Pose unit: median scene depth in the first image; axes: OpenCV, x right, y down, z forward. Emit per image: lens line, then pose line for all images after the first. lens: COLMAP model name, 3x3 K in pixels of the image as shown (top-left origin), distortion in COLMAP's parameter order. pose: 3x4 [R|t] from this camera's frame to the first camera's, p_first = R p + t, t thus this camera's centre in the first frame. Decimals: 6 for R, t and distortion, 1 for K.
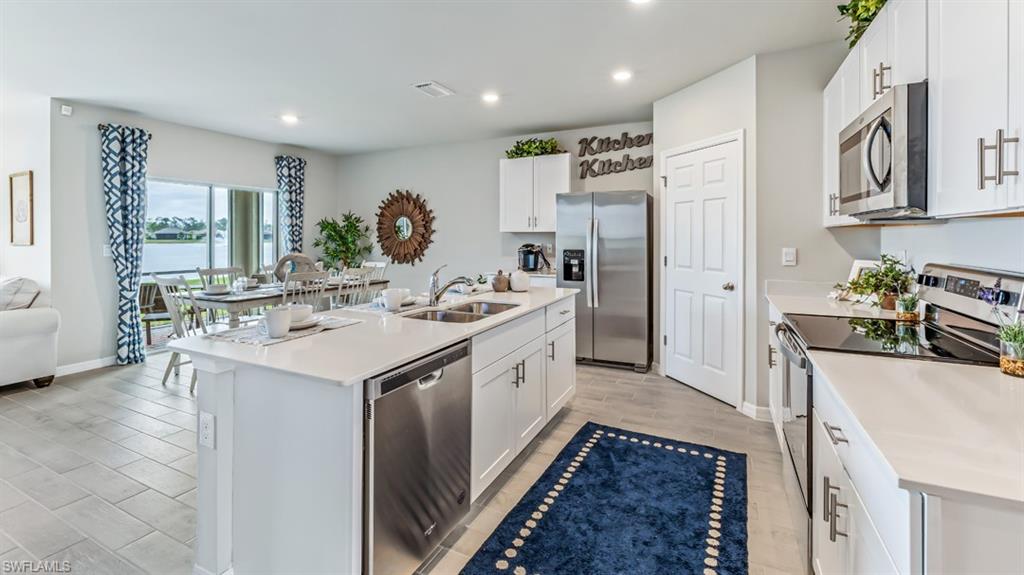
lens RADIAL K [[435.6, 0, 510.8], [0, 435.6, 263.0], [0, 0, 1]] dist [0.000394, 0.000144]
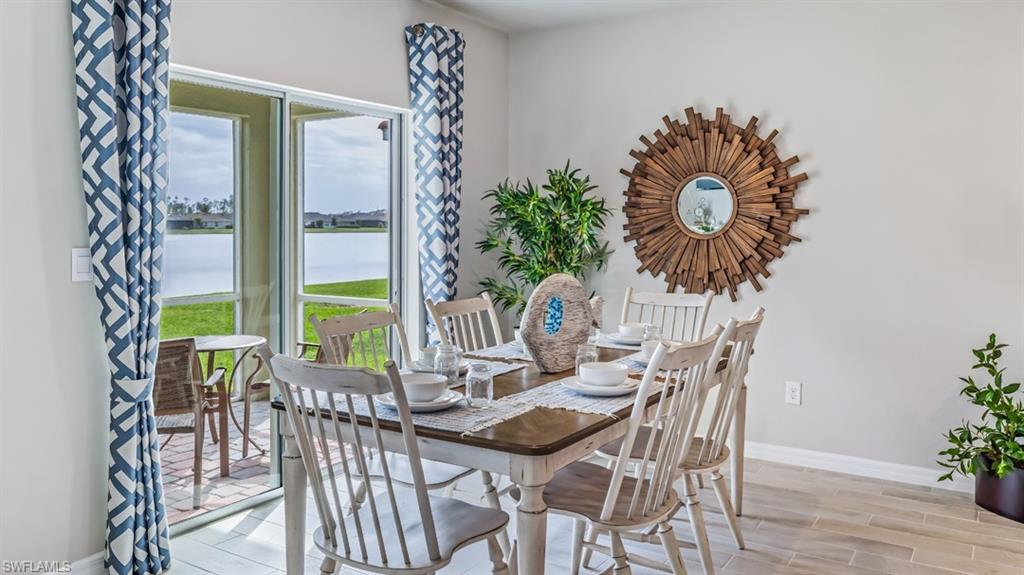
lens RADIAL K [[795.5, 0, 512.0], [0, 795.5, 287.5], [0, 0, 1]] dist [-0.009549, -0.004965]
pose [[0.995197, 0.008359, -0.097530, -0.496070], [-0.006707, 0.999829, 0.017252, -0.023284], [0.097658, -0.016515, 0.995083, 0.374617]]
